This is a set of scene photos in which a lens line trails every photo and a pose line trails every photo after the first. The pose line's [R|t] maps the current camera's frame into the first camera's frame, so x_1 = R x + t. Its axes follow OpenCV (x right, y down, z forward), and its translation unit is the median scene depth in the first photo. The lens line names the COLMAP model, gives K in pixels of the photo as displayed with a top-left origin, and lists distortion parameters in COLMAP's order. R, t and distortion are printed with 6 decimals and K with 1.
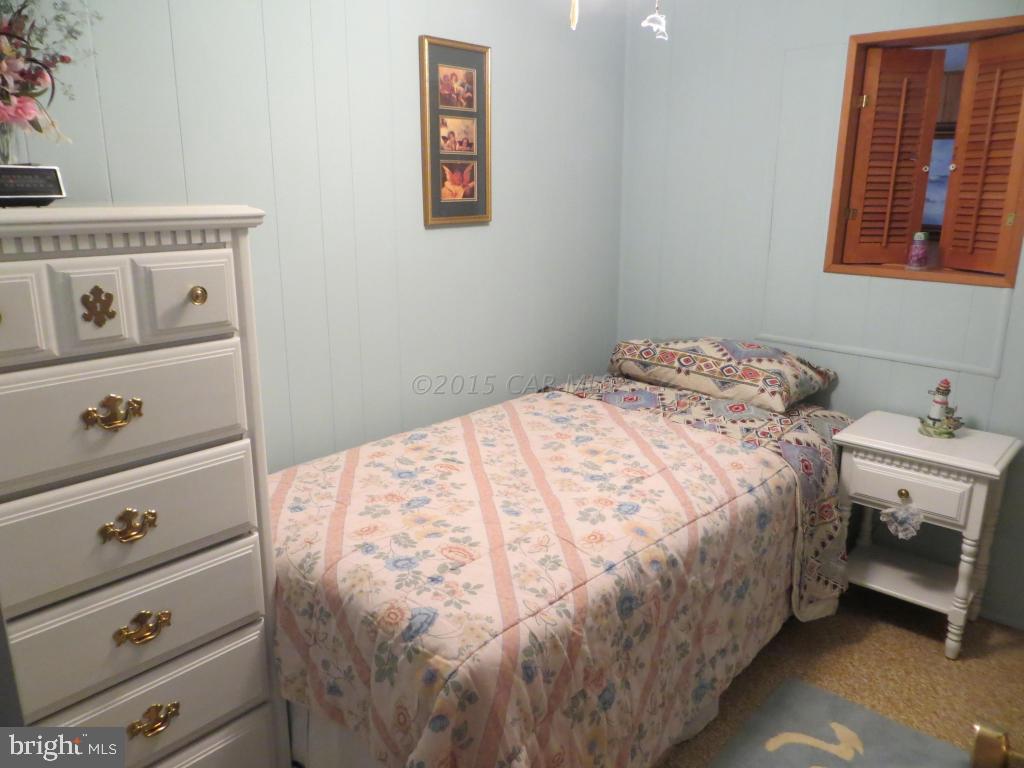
lens RADIAL K [[772.9, 0, 512.0], [0, 772.9, 384.0], [0, 0, 1]] dist [-0.020319, 0.012598]
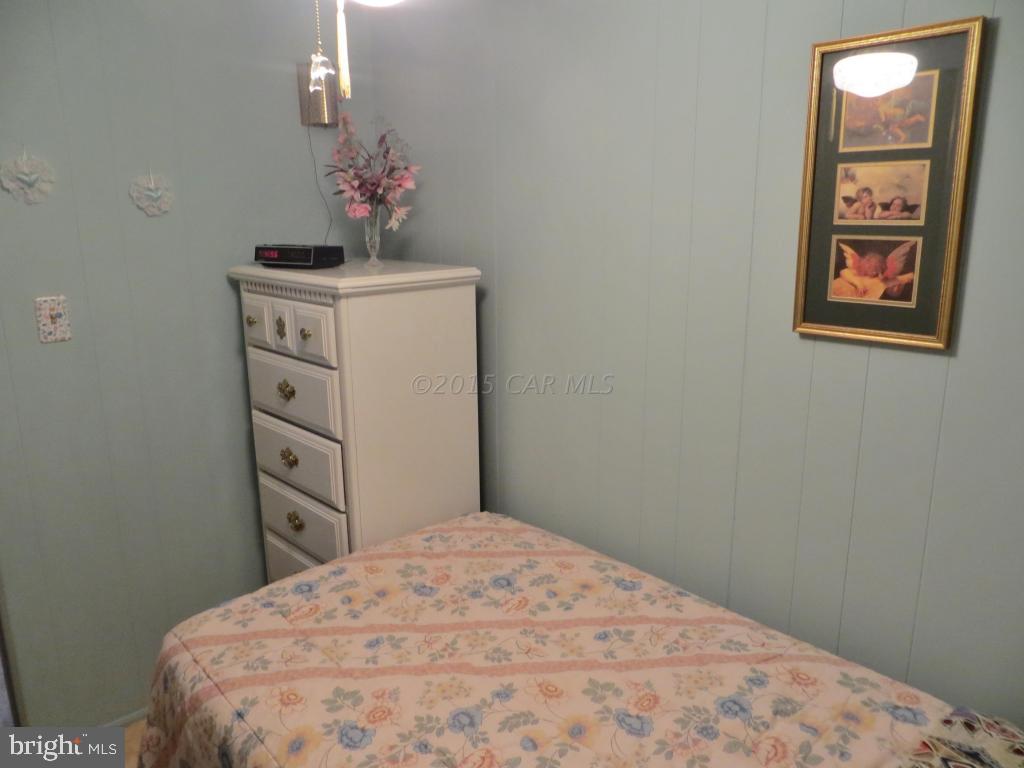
lens RADIAL K [[772.9, 0, 512.0], [0, 772.9, 384.0], [0, 0, 1]] dist [-0.020319, 0.012598]
pose [[-0.111952, 0.226591, -0.967535, 0.665952], [-0.238374, 0.939103, 0.247514, -0.319252], [0.964699, 0.258345, -0.051121, 0.964186]]
